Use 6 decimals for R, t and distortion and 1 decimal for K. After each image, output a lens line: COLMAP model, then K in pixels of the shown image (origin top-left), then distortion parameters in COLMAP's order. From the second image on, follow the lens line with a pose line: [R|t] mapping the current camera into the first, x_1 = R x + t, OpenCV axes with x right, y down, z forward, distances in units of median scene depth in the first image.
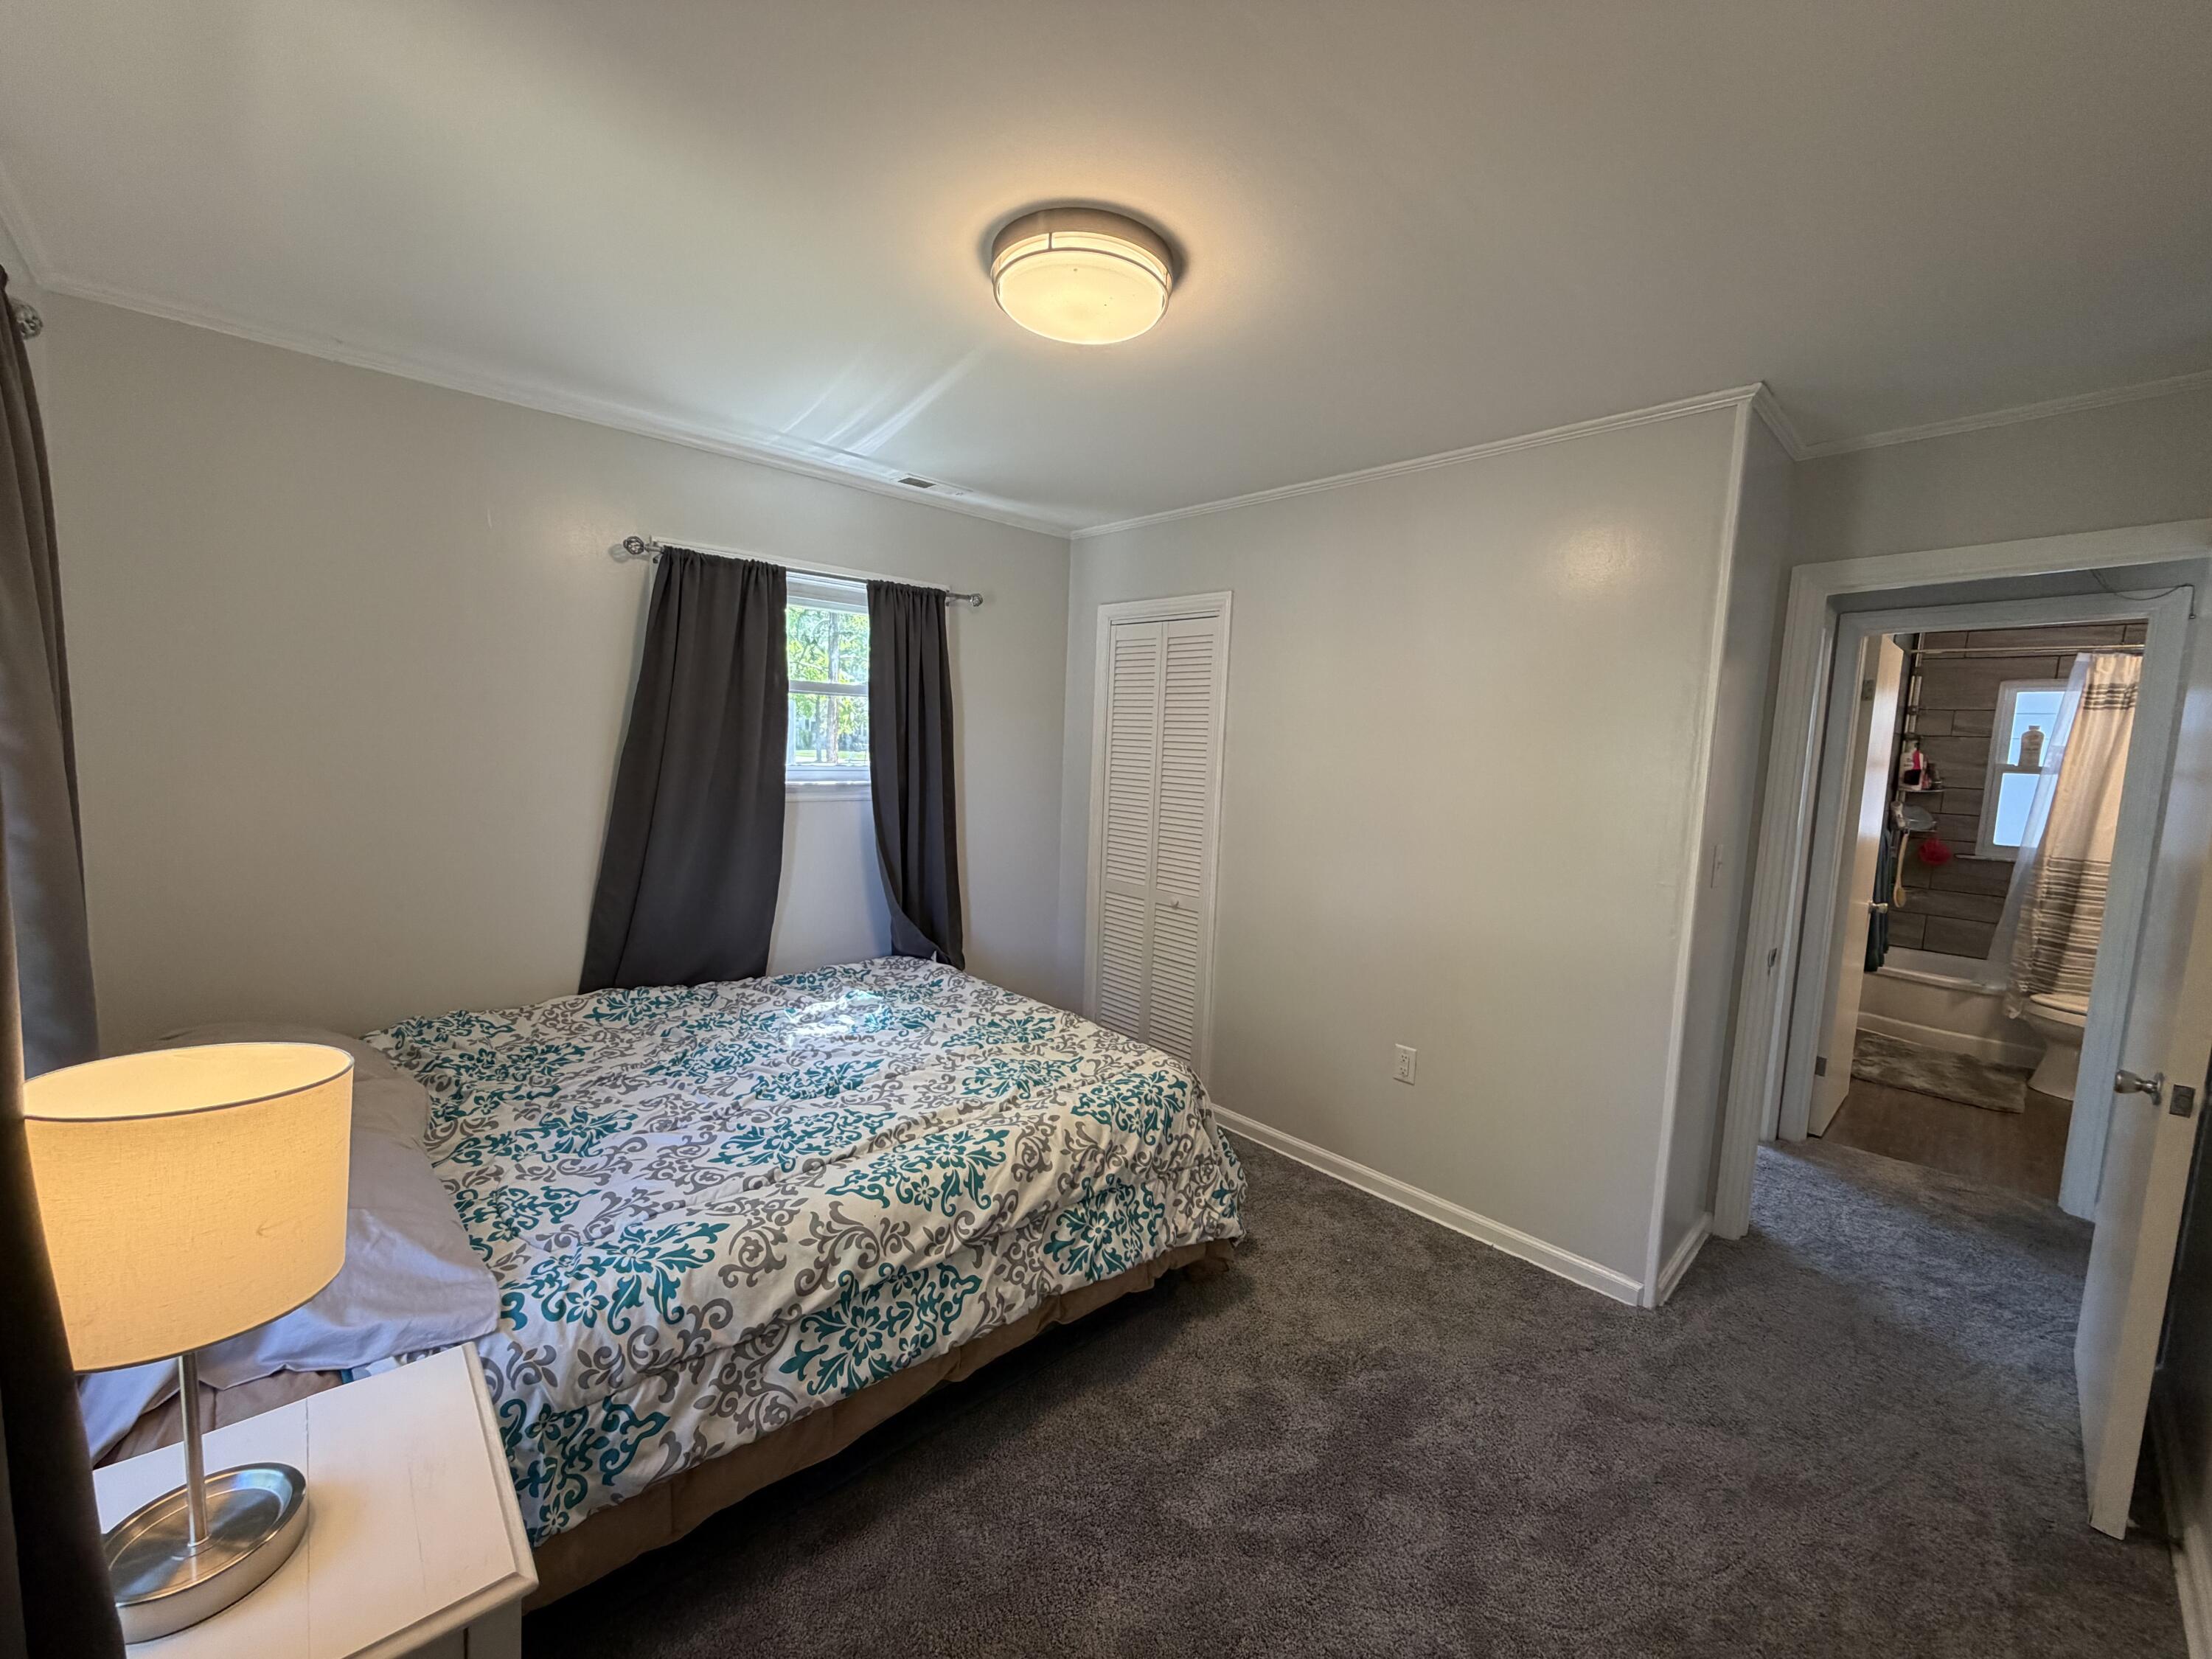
lens RADIAL K [[880.8, 0, 1094.1], [0, 880.8, 830.7], [0, 0, 1]] dist [-0.002340, 0.000068]
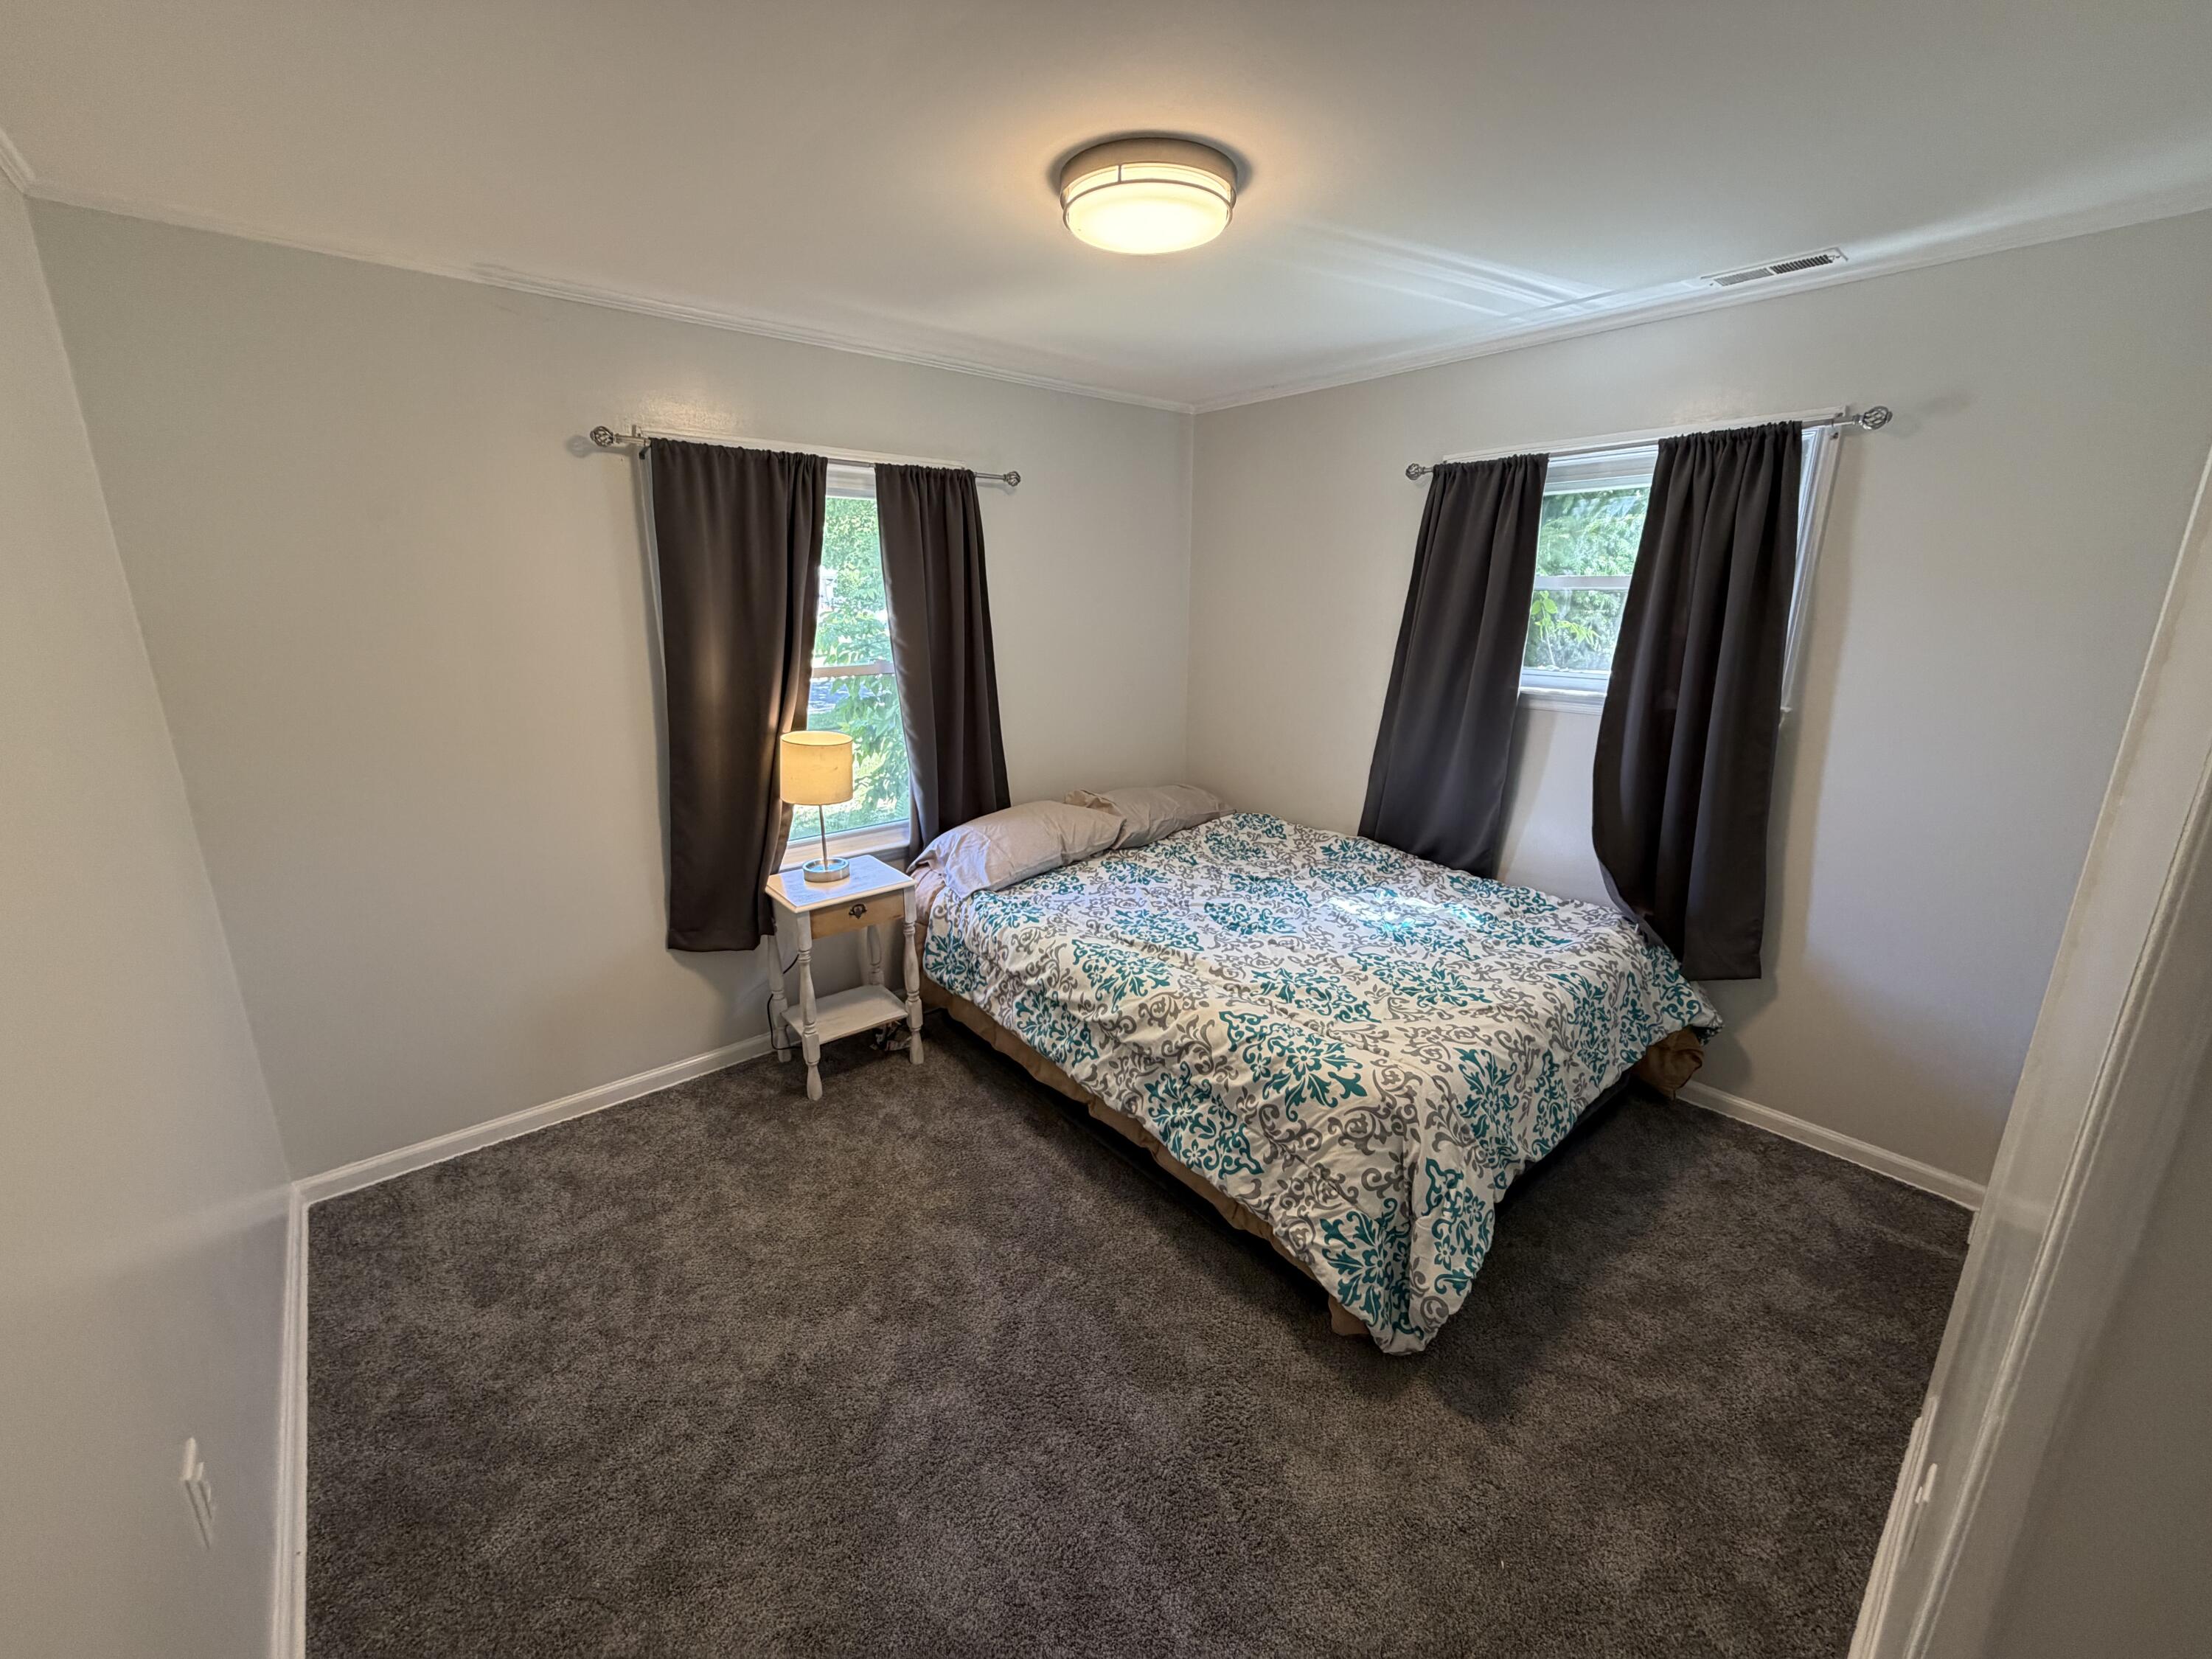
lens RADIAL K [[880.8, 0, 1094.1], [0, 880.8, 830.7], [0, 0, 1]] dist [-0.002340, 0.000068]
pose [[-0.046648, 0.228787, -0.972358, 0.976976], [-0.103802, 0.967038, 0.232515, -0.119984], [0.993503, 0.111779, -0.021362, 0.872385]]
